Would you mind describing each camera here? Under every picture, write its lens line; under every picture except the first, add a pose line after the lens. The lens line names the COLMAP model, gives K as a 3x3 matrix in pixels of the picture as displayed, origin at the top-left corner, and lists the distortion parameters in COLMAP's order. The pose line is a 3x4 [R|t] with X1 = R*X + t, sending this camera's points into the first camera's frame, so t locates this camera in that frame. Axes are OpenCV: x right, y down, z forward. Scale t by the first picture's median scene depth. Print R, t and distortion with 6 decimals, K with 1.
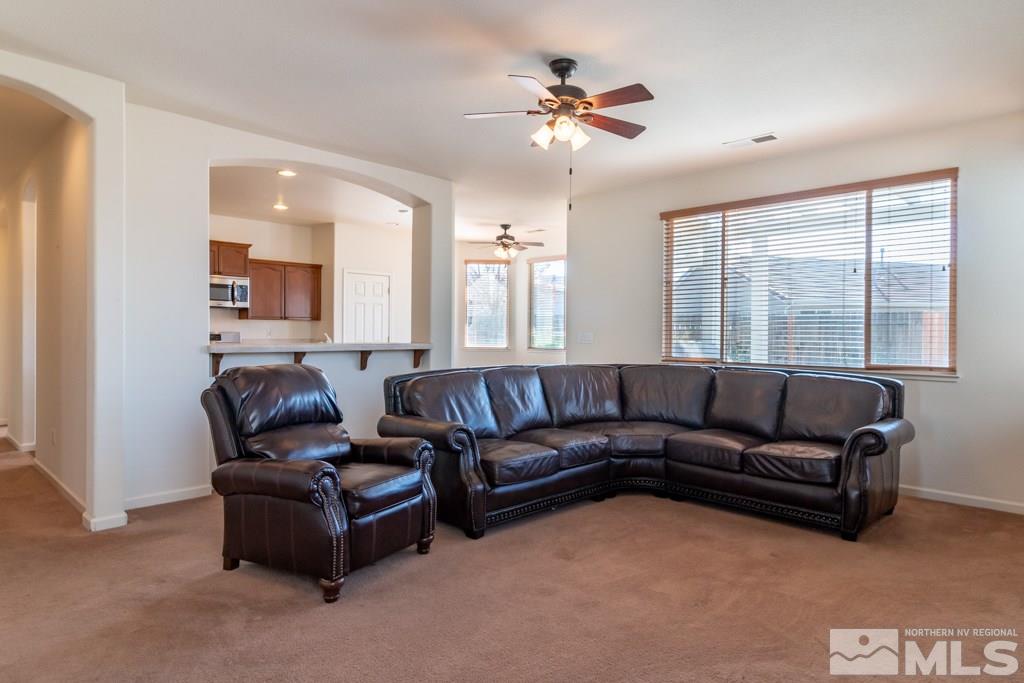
lens RADIAL K [[556.2, 0, 515.6], [0, 556.2, 329.8], [0, 0, 1]] dist [0.000746, 0.001585]
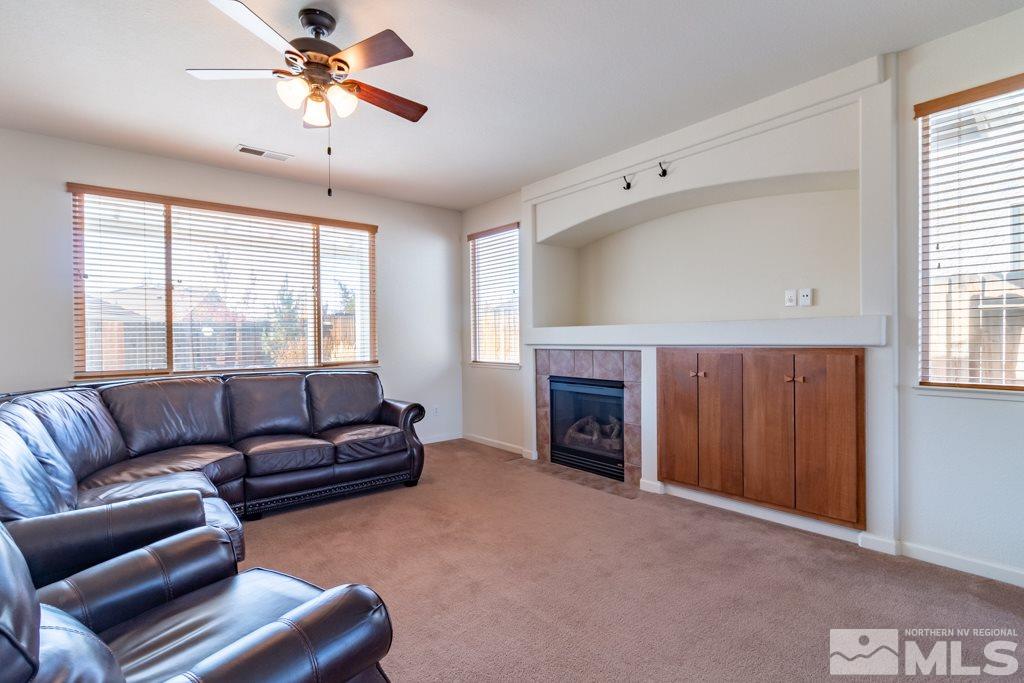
lens RADIAL K [[499.4, 0, 513.0], [0, 499.4, 337.5], [0, 0, 1]] dist [0.000033, 0.000112]
pose [[0.153916, -0.008251, 0.988050, -0.746326], [0.006021, 0.999954, 0.007412, -0.001536], [-0.988066, 0.004808, 0.153959, 0.711047]]
